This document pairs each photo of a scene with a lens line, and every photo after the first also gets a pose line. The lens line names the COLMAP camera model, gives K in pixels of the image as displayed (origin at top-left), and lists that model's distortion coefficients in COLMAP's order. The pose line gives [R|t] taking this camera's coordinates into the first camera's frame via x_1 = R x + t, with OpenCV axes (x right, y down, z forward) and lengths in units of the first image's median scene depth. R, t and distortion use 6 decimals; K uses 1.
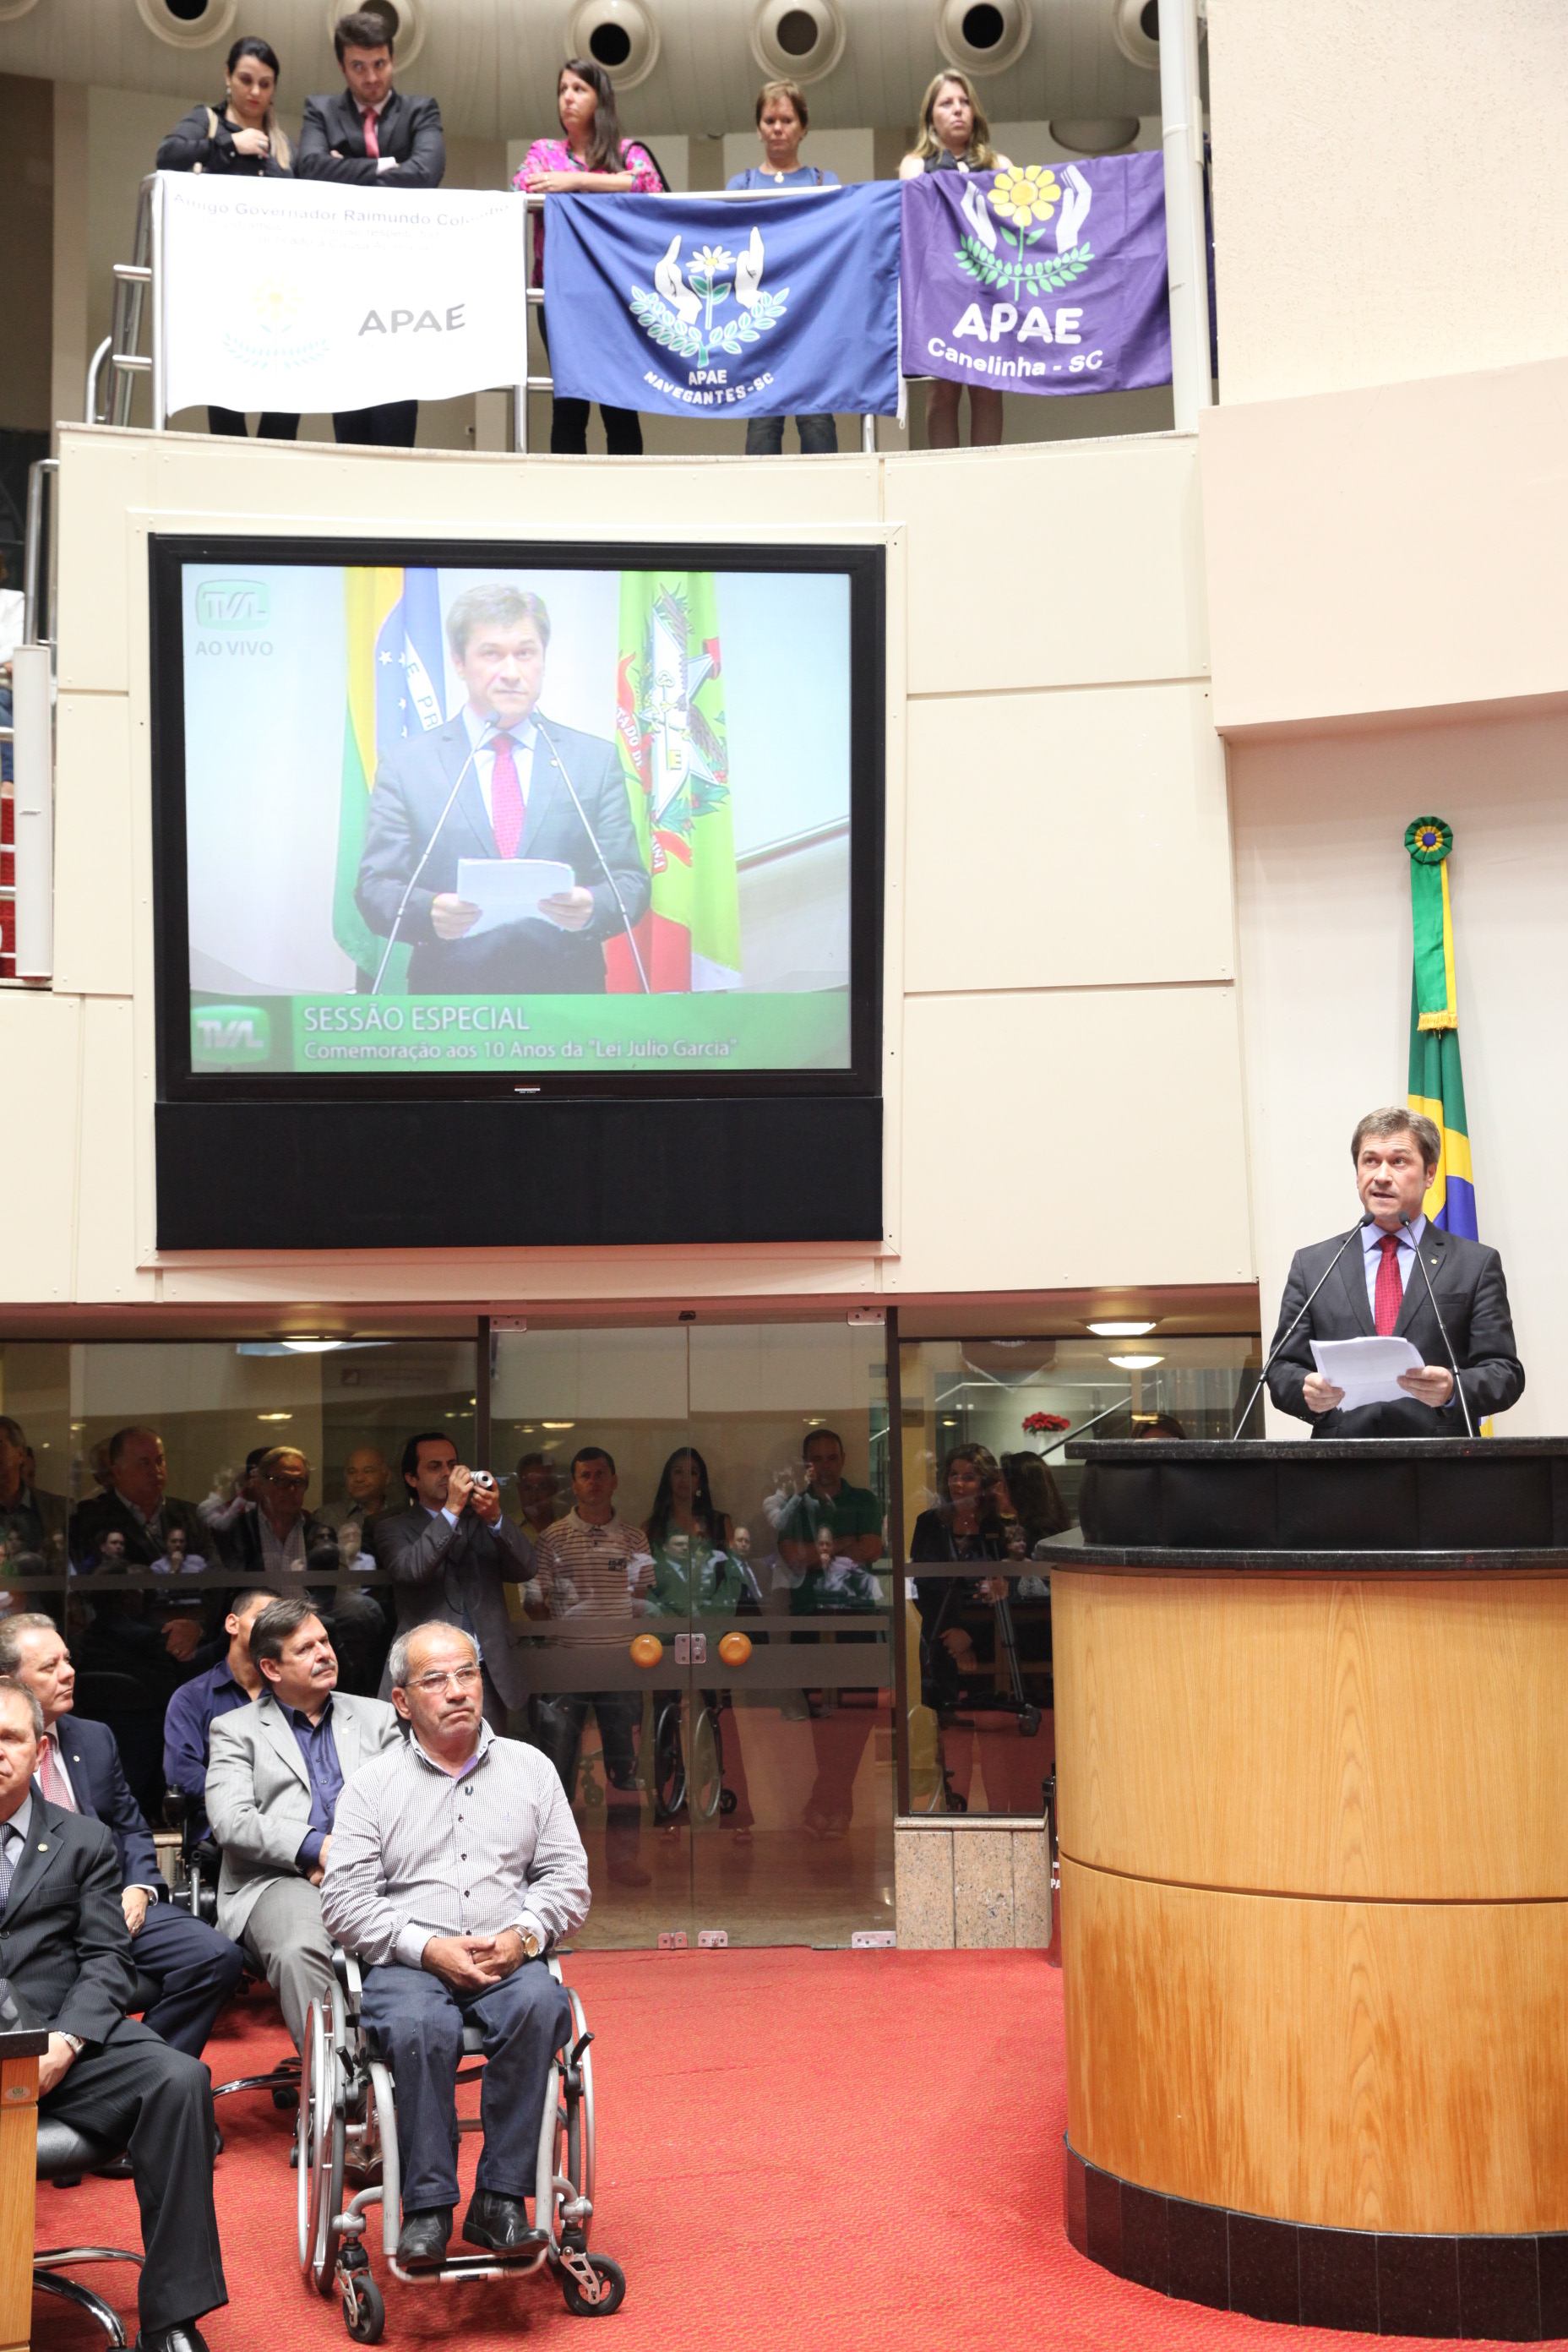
lens RADIAL K [[2738.7, 0, 852.2], [0, 2738.7, 1232.4], [0, 0, 1]] dist [0.041889, 0.000000]
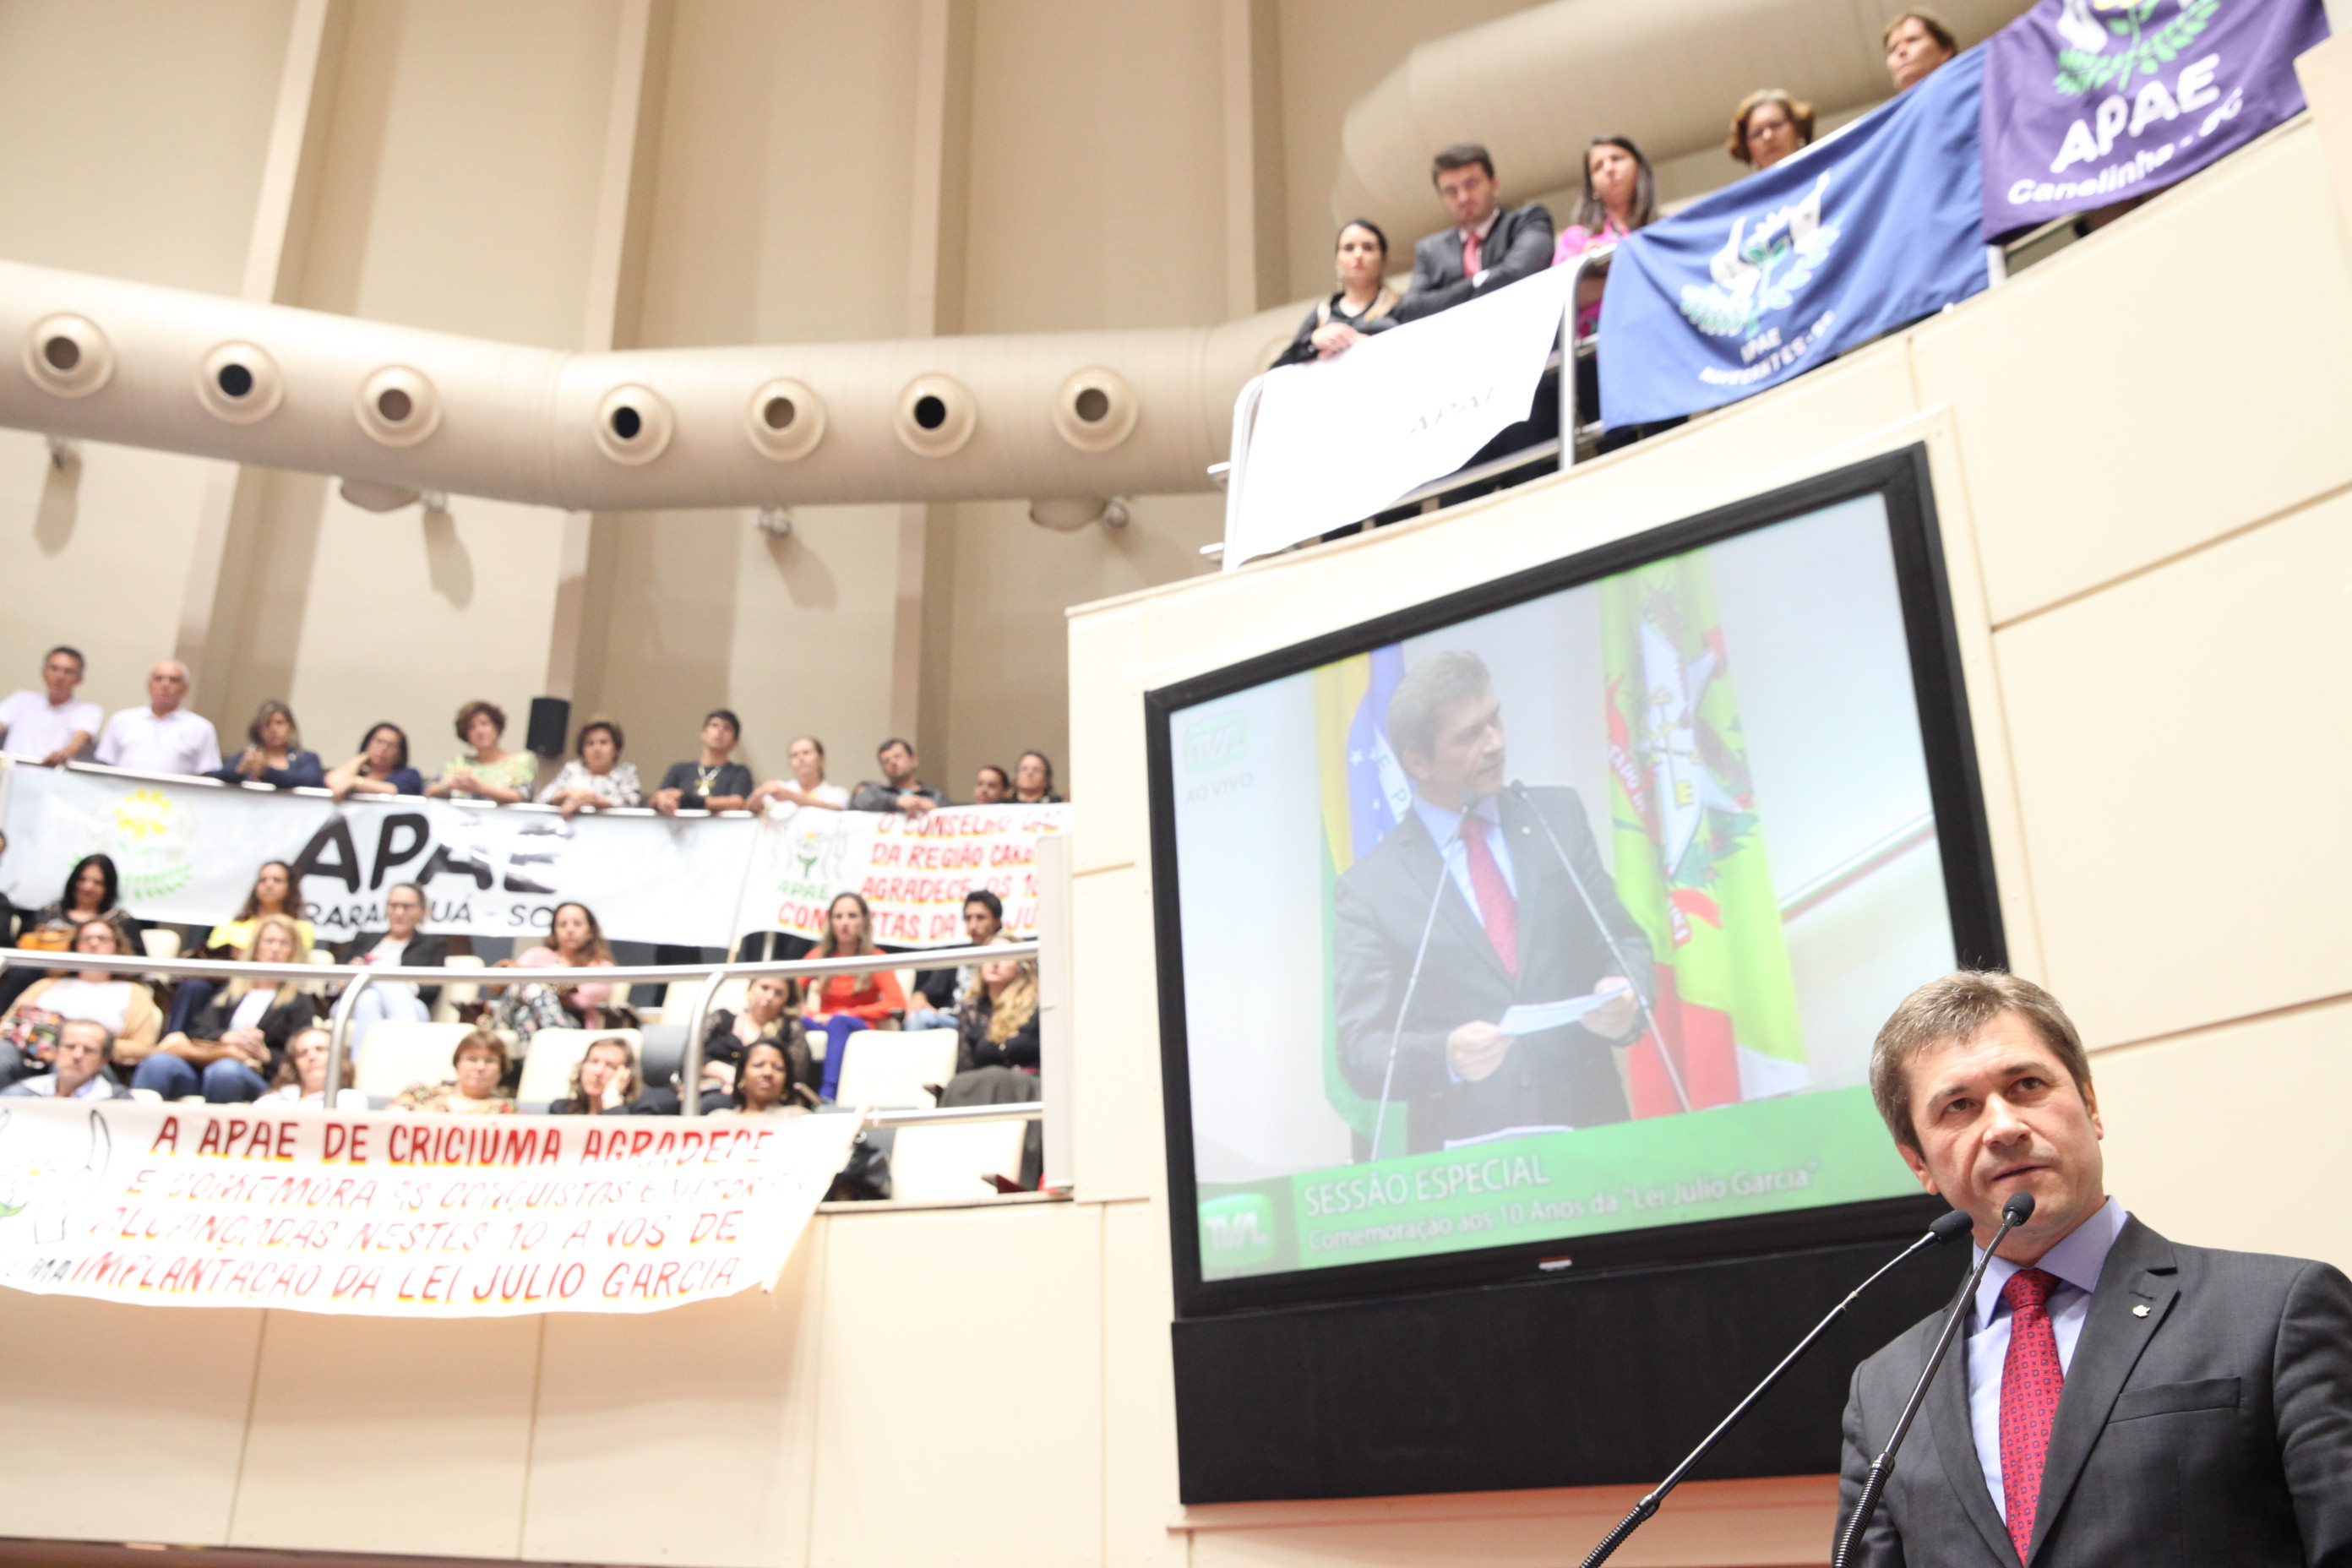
lens RADIAL K [[2282.3, 0, 1156.1], [0, 2282.3, 791.5], [0, 0, 1]] dist [0.011224, 0.000000]
pose [[0.699222, -0.238439, -0.673970, 0.251758], [-0.004521, 0.941247, -0.337689, 0.036011], [0.714890, 0.239167, 0.657063, 0.495263]]
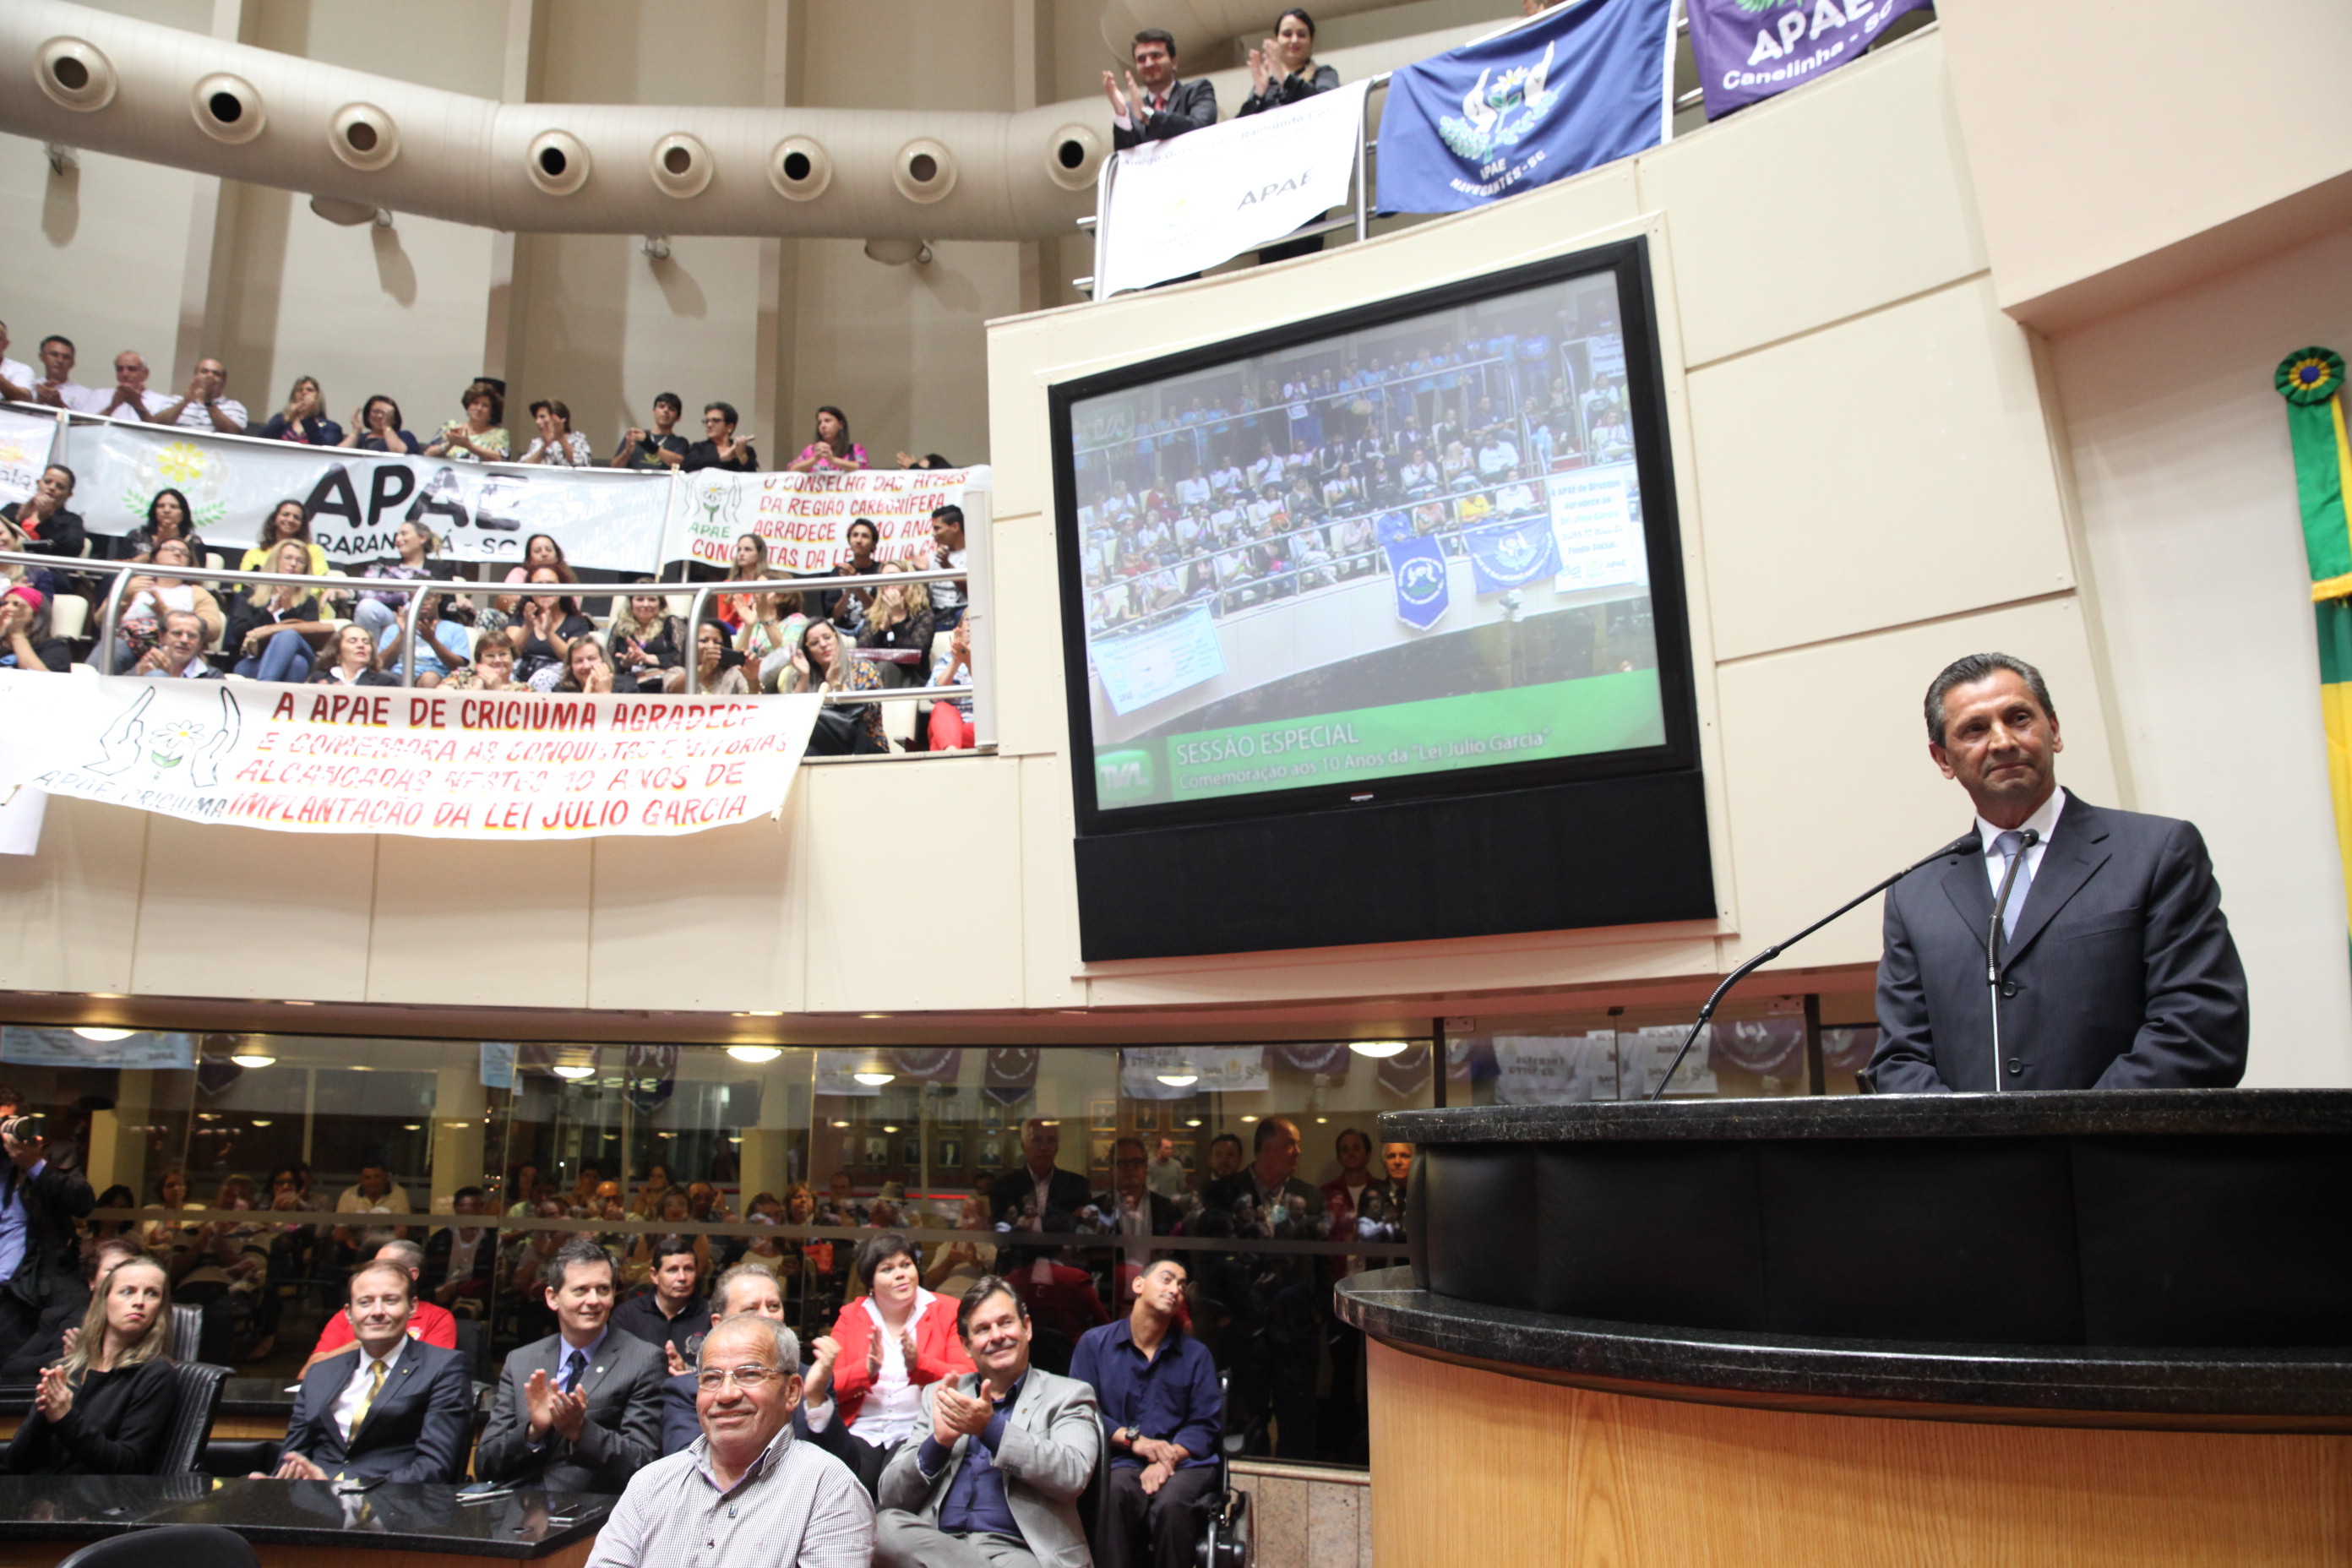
lens RADIAL K [[1620.0, 0, 1170.1], [0, 1620.0, 804.4], [0, 0, 1]] dist [-0.099391, 0.065618]
pose [[0.823018, -0.101005, -0.558962, 0.177132], [0.027054, 0.989917, -0.139044, 0.037541], [0.567370, 0.099313, 0.817452, 0.440660]]
